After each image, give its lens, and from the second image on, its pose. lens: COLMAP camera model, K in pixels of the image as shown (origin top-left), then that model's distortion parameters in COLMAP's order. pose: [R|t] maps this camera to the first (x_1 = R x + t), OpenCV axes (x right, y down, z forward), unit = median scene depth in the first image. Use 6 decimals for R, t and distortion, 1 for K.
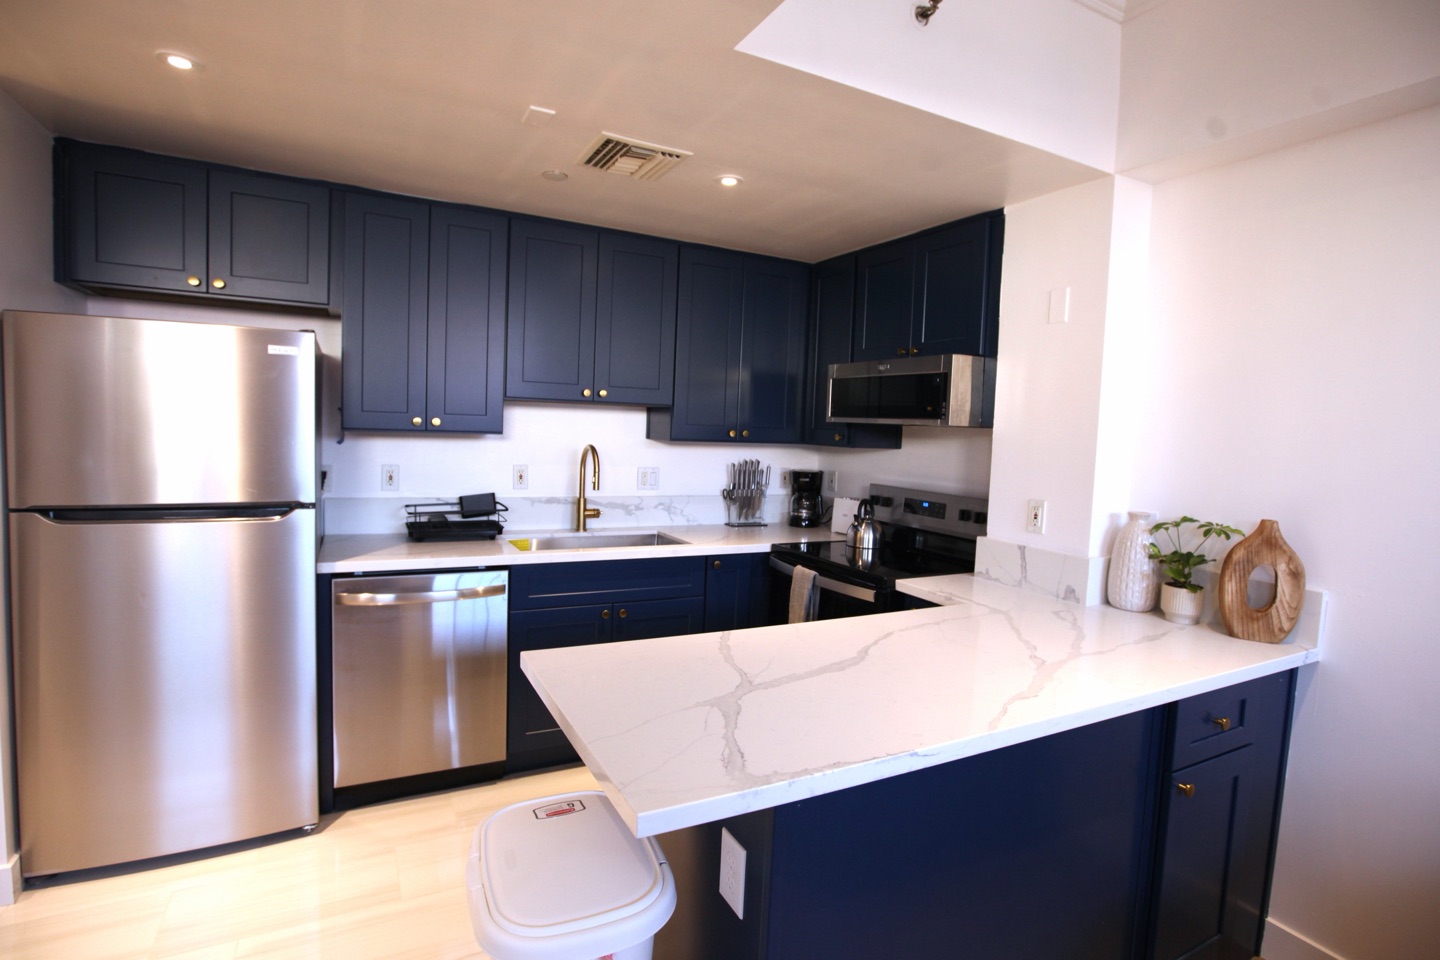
lens RADIAL K [[708.5, 0, 727.4], [0, 708.5, 479.7], [0, 0, 1]] dist [-0.035468, 0.004167]
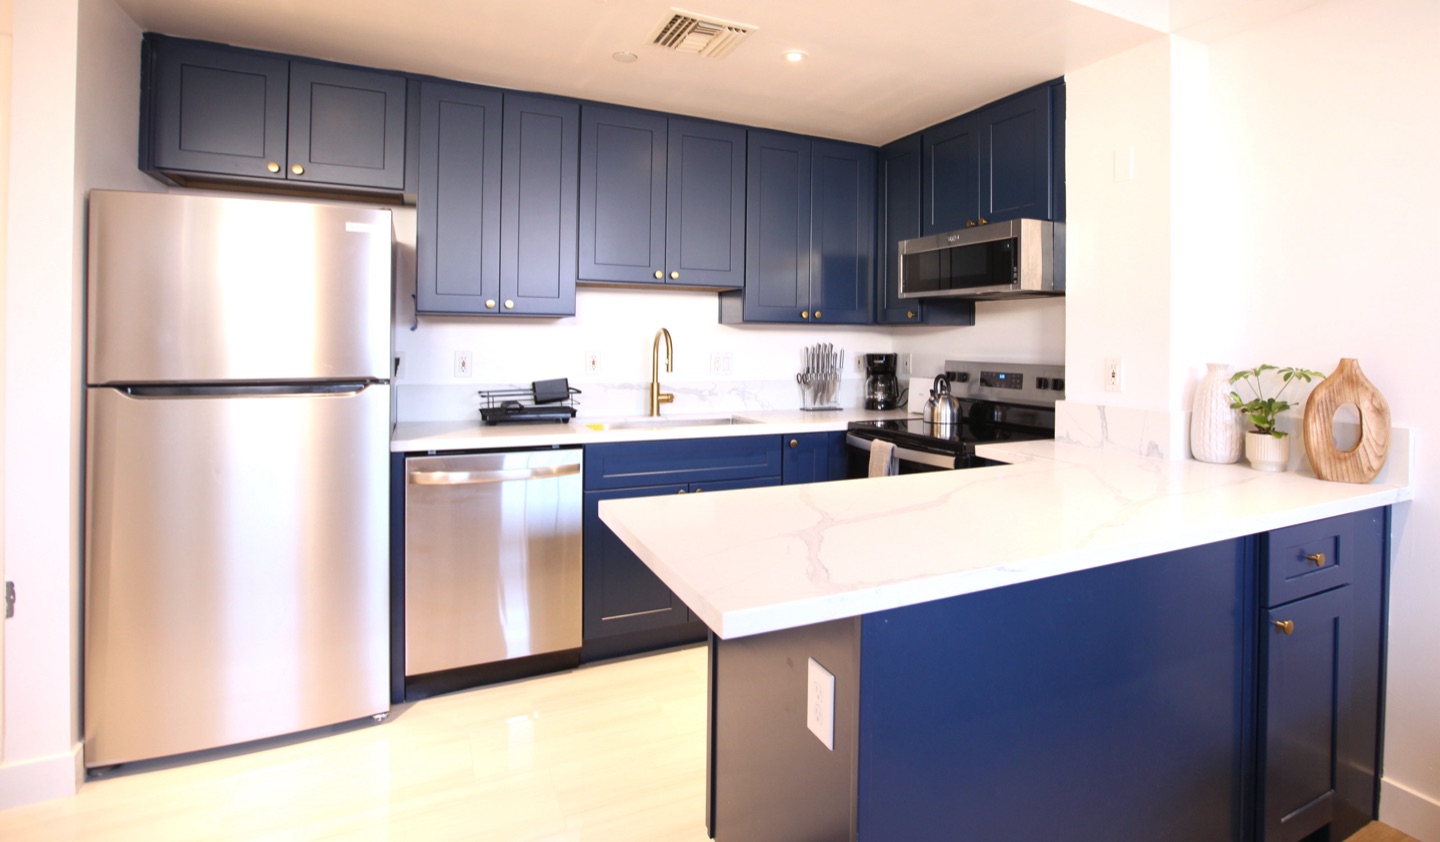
lens RADIAL K [[720.1, 0, 793.5], [0, 720.1, 342.0], [0, 0, 1]] dist [-0.033709, 0.002864]
pose [[0.999528, -0.029924, -0.006936, -0.004013], [0.029331, 0.996837, -0.073858, 0.066942], [0.009125, 0.073619, 0.997245, -0.012039]]
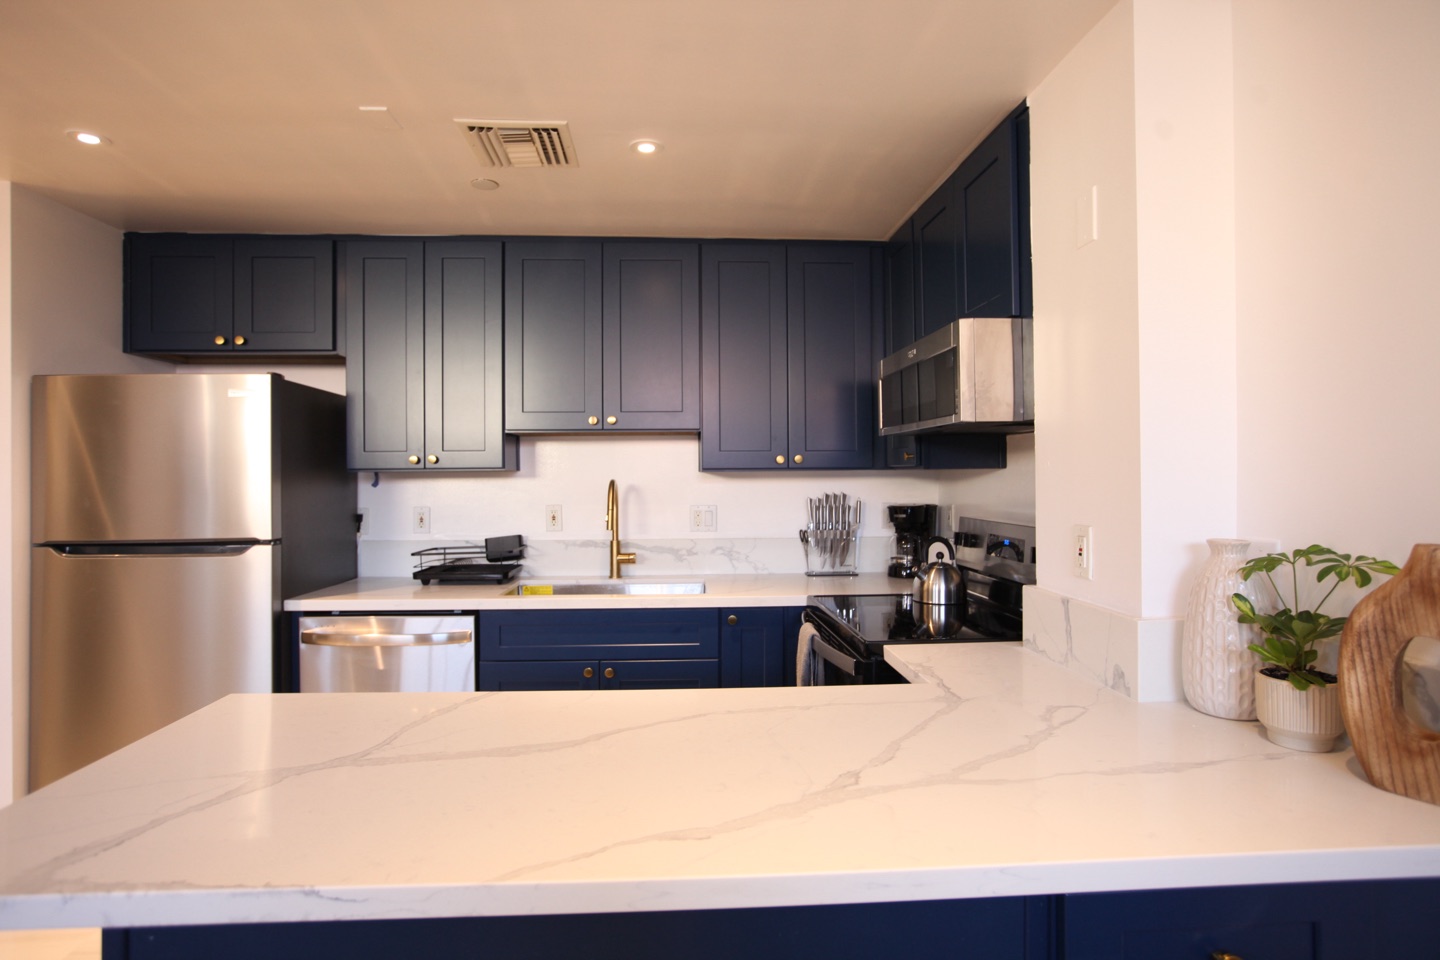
lens RADIAL K [[764.4, 0, 718.1], [0, 764.4, 474.8], [0, 0, 1]] dist [-0.025365, 0.010350]
pose [[0.907815, -0.046895, -0.416740, 0.428031], [0.011770, 0.996186, -0.086459, 0.038646], [0.419205, 0.073584, 0.904905, 0.246228]]
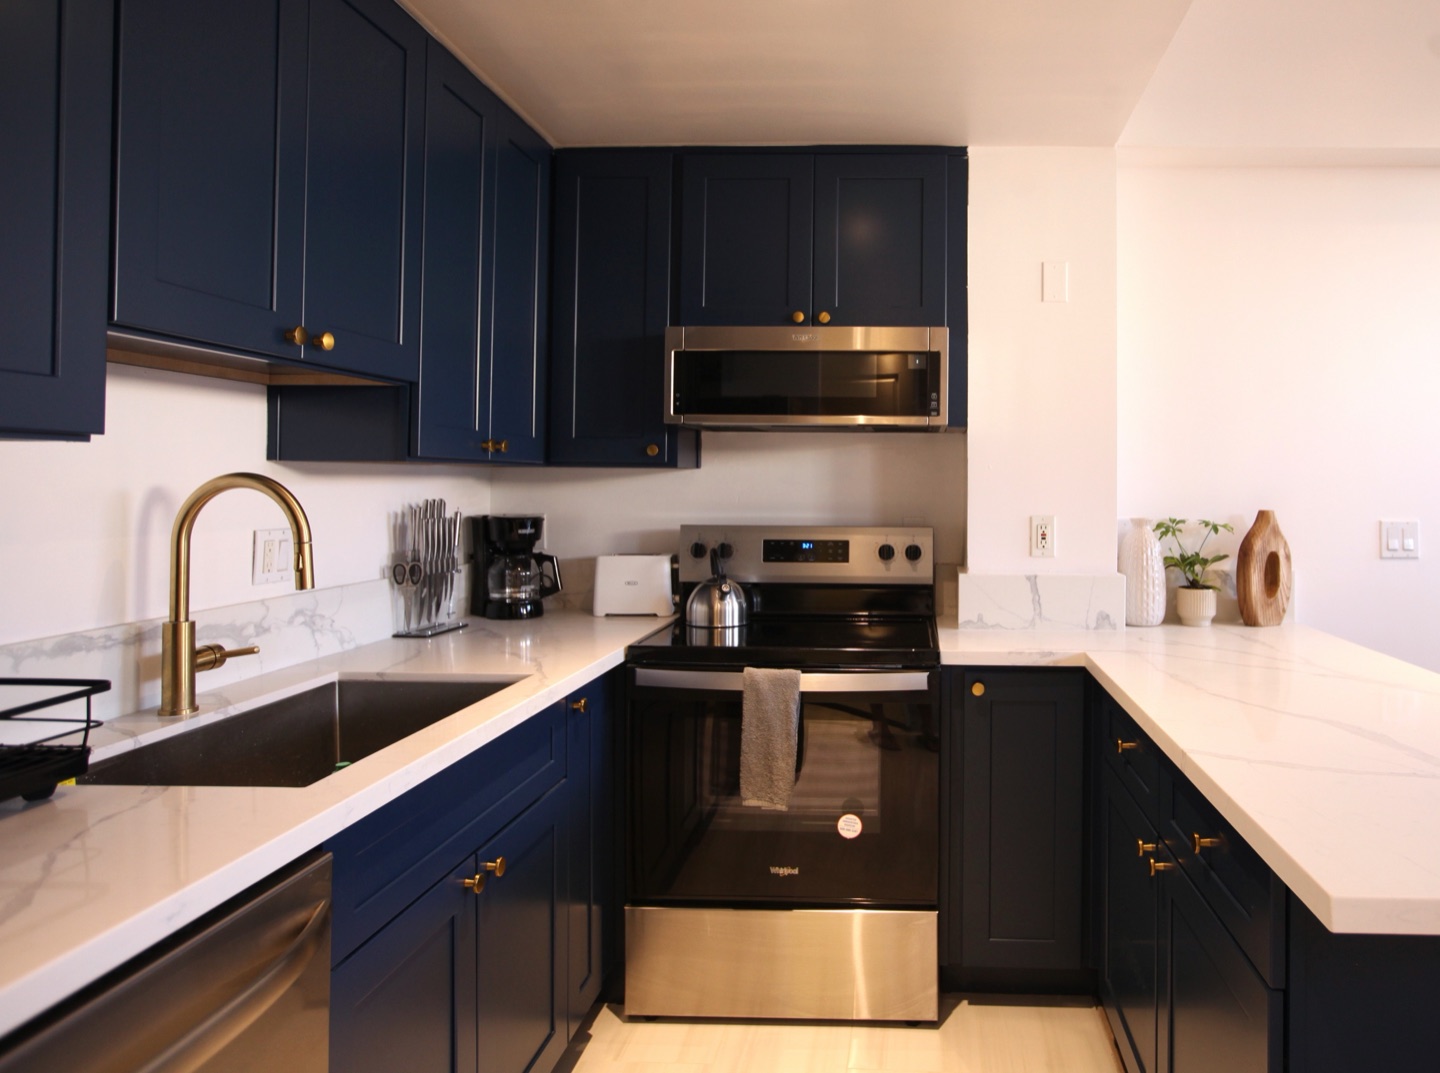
lens RADIAL K [[957.2, 0, 878.1], [0, 957.2, 469.2], [0, 0, 1]] dist [-0.051463, 0.023098]
pose [[0.503685, -0.024595, 0.863537, -0.601266], [0.080543, 0.996578, -0.018595, -0.019547], [-0.860124, 0.078918, 0.503943, 0.600360]]
